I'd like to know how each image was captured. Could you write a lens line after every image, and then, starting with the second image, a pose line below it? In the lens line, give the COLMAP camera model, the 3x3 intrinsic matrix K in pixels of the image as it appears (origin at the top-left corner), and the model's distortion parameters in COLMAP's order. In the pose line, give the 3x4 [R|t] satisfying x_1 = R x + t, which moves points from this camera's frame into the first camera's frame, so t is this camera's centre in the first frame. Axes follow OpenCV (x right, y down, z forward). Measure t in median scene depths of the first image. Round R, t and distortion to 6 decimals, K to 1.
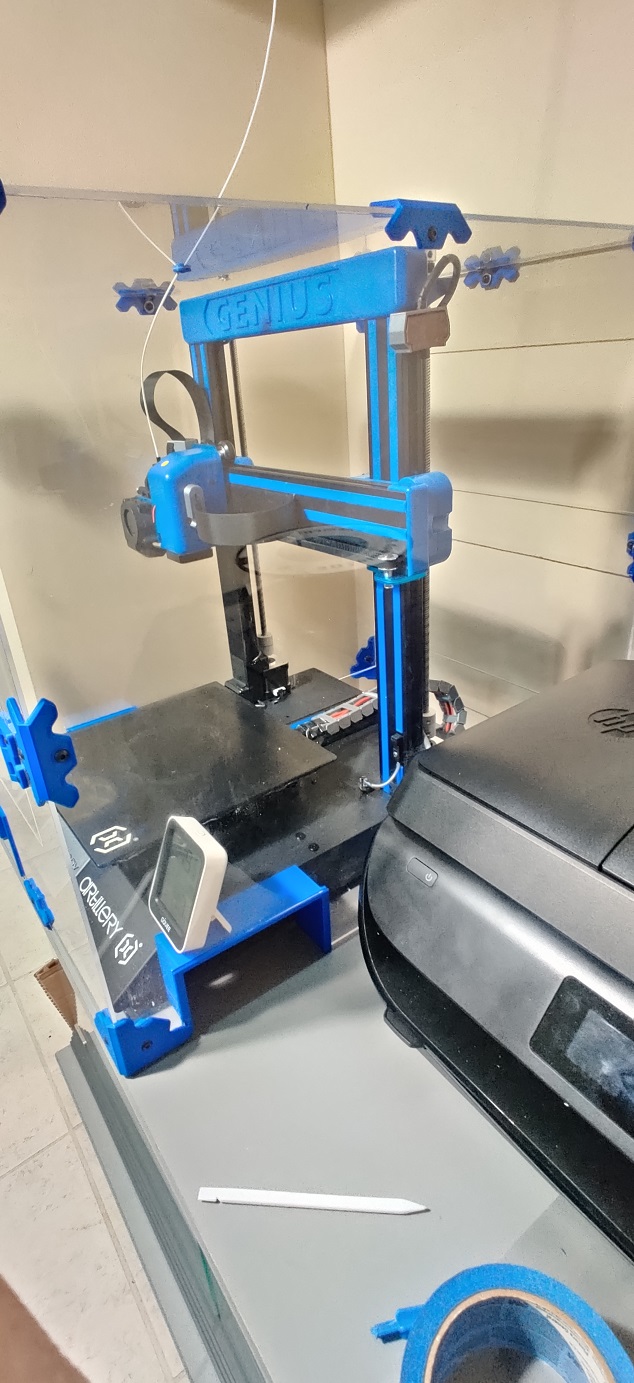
lens RADIAL K [[688.4, 0, 296.2], [0, 688.4, 682.3], [0, 0, 1]] dist [0.001580, 0.000476]
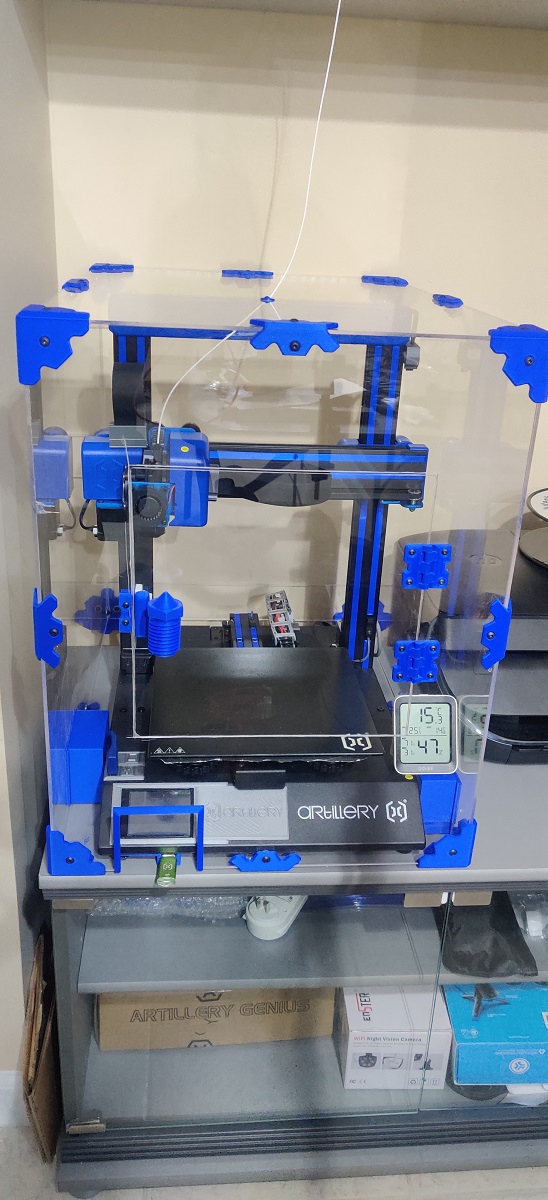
lens RADIAL K [[905.0, 0, 263.4], [0, 905.0, 579.2], [0, 0, 1]] dist [0.045561, -0.003145]
pose [[0.499282, -0.233526, 0.834376, -1.671604], [0.285689, 0.953510, 0.095916, -0.268141], [-0.817985, 0.190482, 0.542786, 0.175682]]
